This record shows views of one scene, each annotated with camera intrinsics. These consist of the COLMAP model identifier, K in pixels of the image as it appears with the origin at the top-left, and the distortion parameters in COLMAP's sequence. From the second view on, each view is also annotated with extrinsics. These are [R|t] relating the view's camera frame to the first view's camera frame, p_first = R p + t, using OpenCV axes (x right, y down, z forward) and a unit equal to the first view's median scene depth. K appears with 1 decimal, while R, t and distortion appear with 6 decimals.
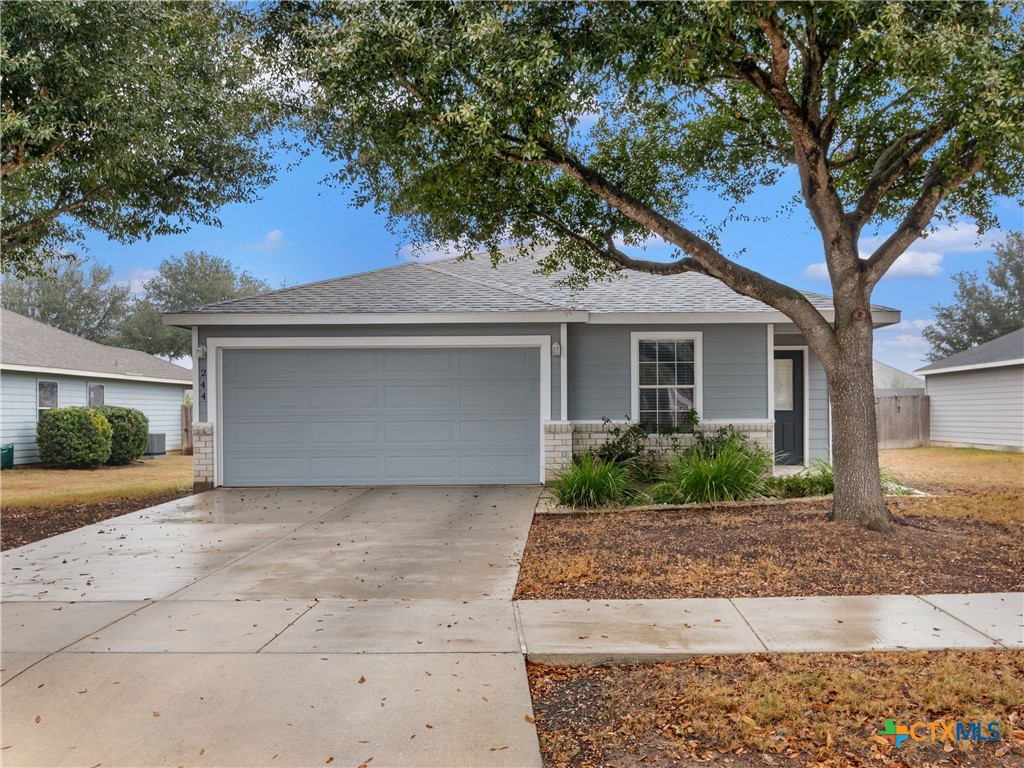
lens RADIAL K [[856.2, 0, 542.6], [0, 856.2, 412.8], [0, 0, 1]] dist [-0.007915, 0.004386]
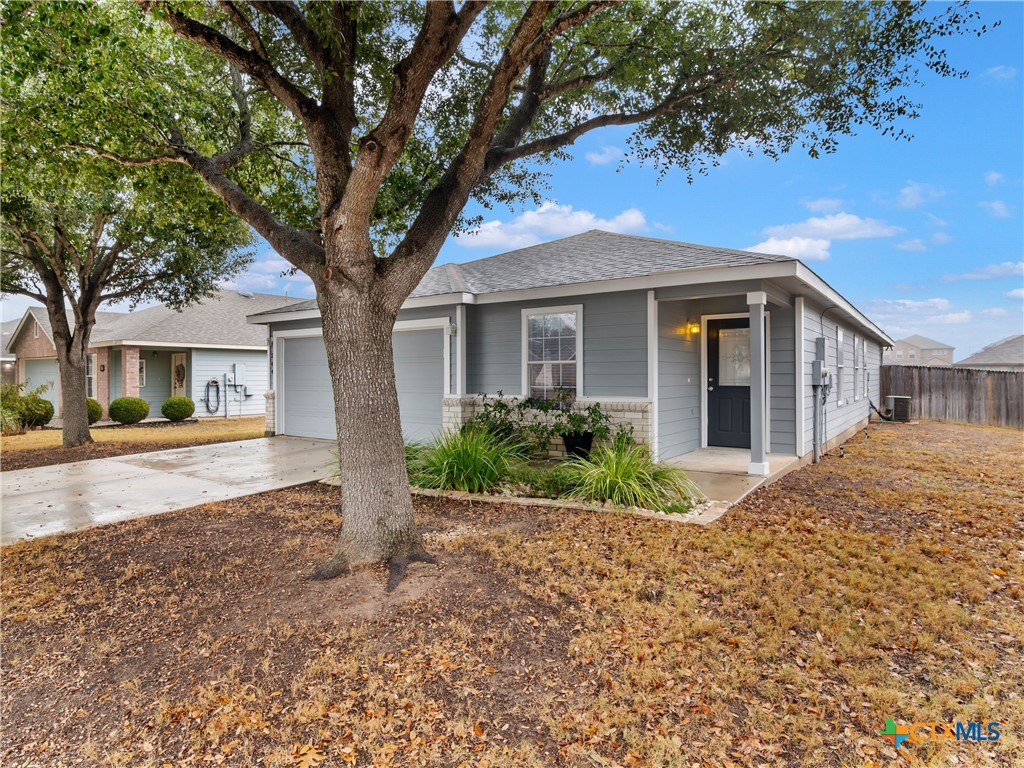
lens RADIAL K [[587.1, 0, 512.1], [0, 587.1, 367.6], [0, 0, 1]] dist [-0.003388, -0.006167]
pose [[0.811476, -0.003351, -0.584376, 0.514717], [-0.001901, 0.999963, -0.008372, -0.018915], [0.584382, 0.007905, 0.811440, 0.434706]]
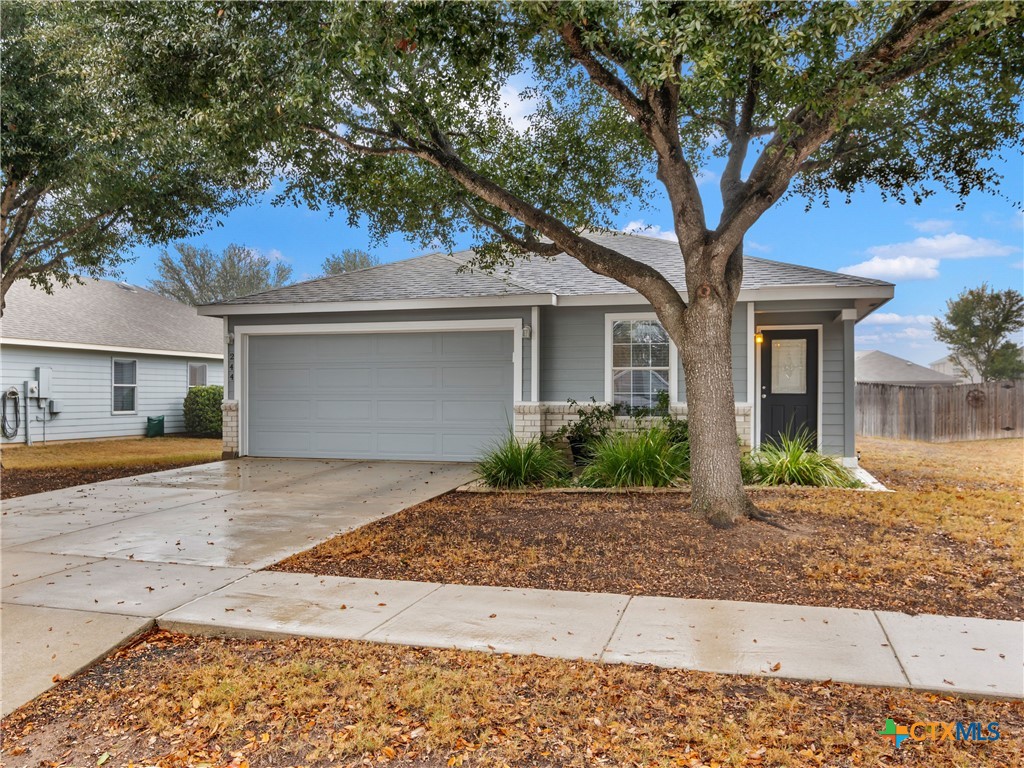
lens RADIAL K [[813.5, 0, 511.0], [0, 813.5, 390.0], [0, 0, 1]] dist [-0.001238, -0.001601]
pose [[0.958595, 0.007234, -0.284679, 0.274529], [-0.008314, 0.999962, -0.002586, -0.002133], [0.284650, 0.004846, 0.958619, 0.061257]]
